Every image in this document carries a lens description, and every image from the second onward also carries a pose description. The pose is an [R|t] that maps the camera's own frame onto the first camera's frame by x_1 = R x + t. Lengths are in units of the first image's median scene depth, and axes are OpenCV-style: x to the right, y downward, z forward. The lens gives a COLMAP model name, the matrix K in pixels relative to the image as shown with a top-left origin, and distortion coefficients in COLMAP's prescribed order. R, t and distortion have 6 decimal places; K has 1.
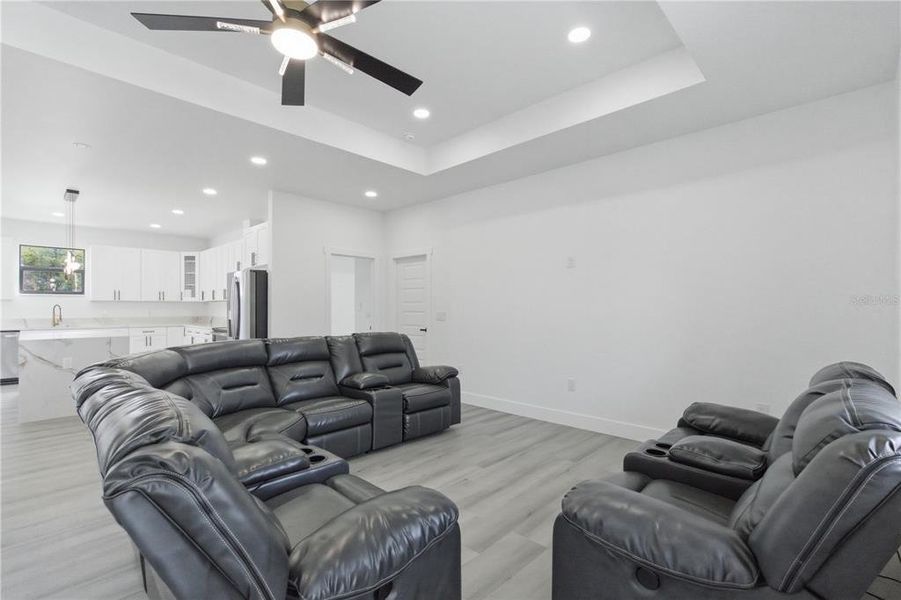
lens RADIAL K [[408.6, 0, 449.7], [0, 408.6, 307.5], [0, 0, 1]] dist [-0.001241, -0.000731]
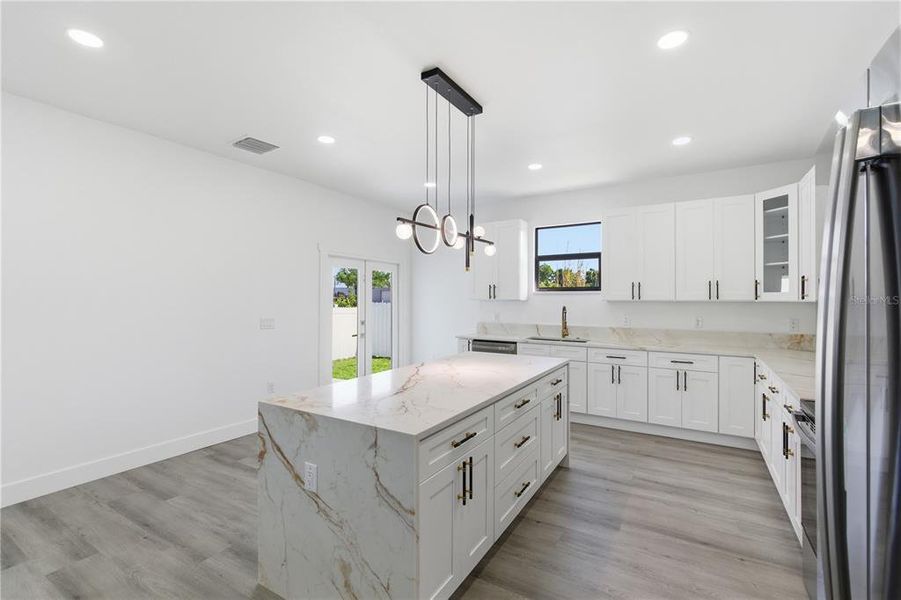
lens RADIAL K [[404.5, 0, 449.2], [0, 404.5, 299.3], [0, 0, 1]] dist [-0.001067, -0.000160]
pose [[0.215892, 0.003221, -0.976412, -0.432631], [-0.001311, 0.999995, 0.003009, -0.027309], [0.976416, 0.000631, 0.215895, 0.848259]]
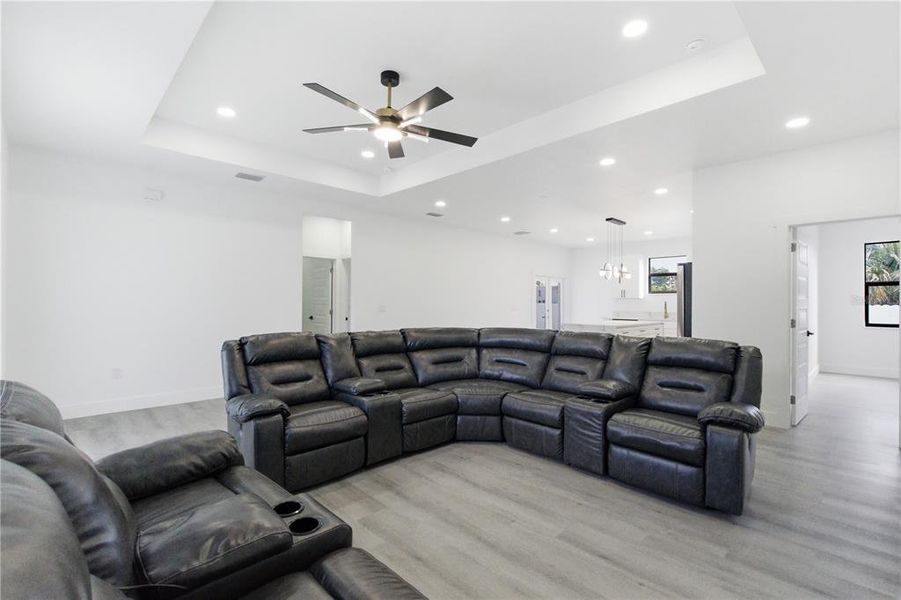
lens RADIAL K [[407.7, 0, 449.6], [0, 407.7, 302.7], [0, 0, 1]] dist [0.002129, 0.000059]
pose [[-0.033144, 0.000330, -0.999451, 0.431081], [-0.006558, 0.999978, 0.000548, 0.000258], [0.999429, 0.006573, -0.033141, 0.467573]]
